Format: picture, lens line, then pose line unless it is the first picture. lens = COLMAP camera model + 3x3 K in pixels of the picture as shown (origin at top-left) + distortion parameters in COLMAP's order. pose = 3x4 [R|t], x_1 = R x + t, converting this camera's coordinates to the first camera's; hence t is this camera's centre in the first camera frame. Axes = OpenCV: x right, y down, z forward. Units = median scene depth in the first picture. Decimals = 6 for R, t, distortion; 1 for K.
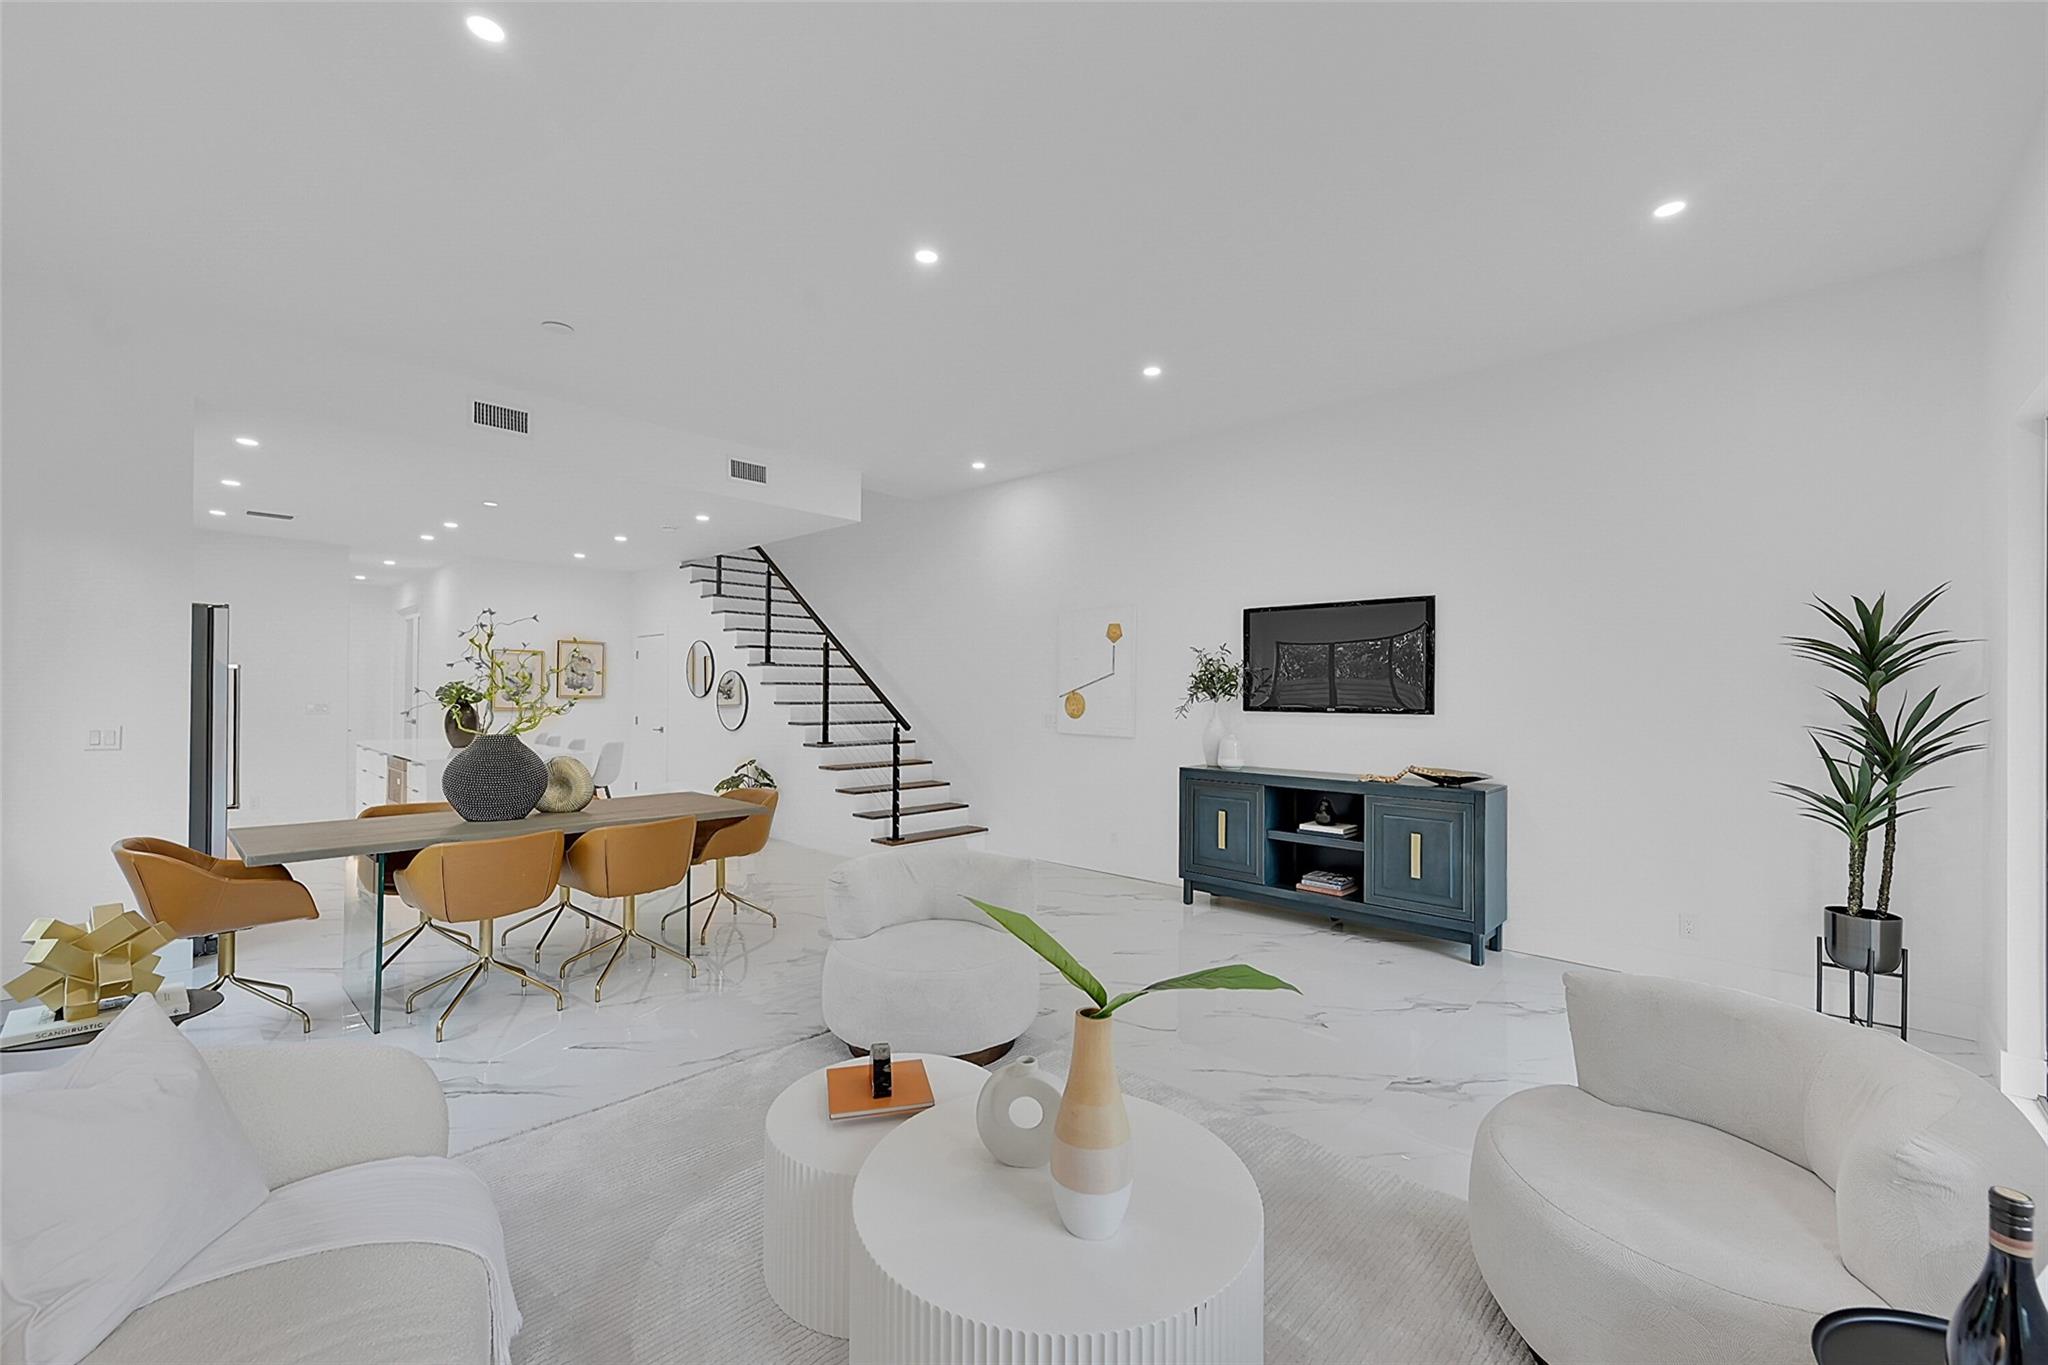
lens RADIAL K [[836.1, 0, 1022.4], [0, 836.1, 690.5], [0, 0, 1]] dist [0.000770, 0.000111]
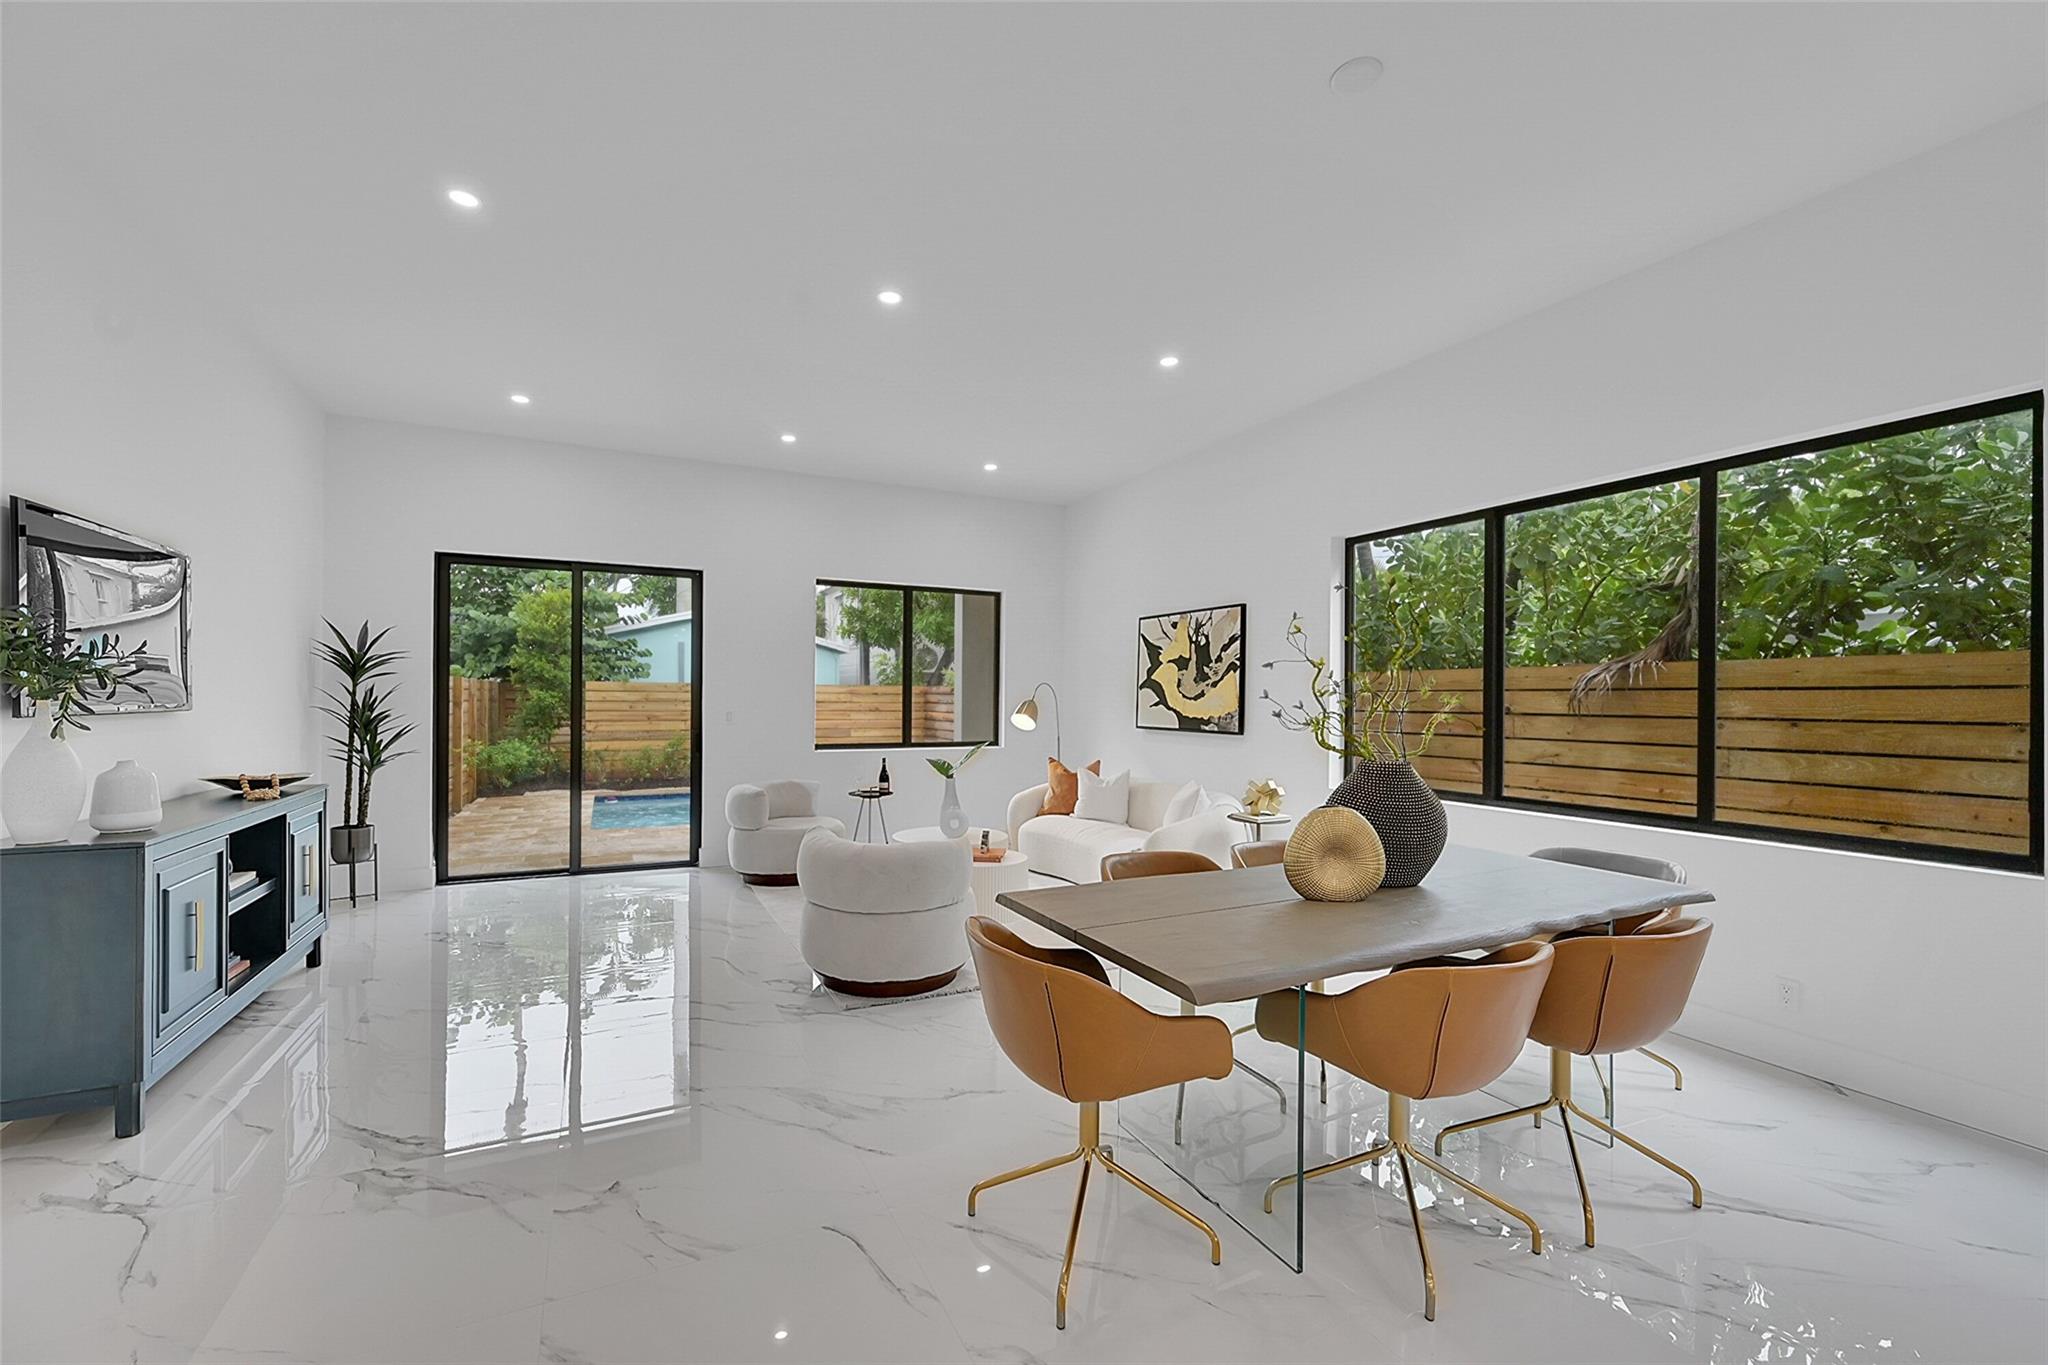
lens RADIAL K [[839.6, 0, 1020.7], [0, 839.6, 703.2], [0, 0, 1]] dist [0.002050, 0.000260]
pose [[-0.931664, -0.017430, 0.362902, -0.453499], [-0.016007, 0.999848, 0.006927, 0.003727], [-0.362968, 0.000644, -0.931802, 1.306477]]
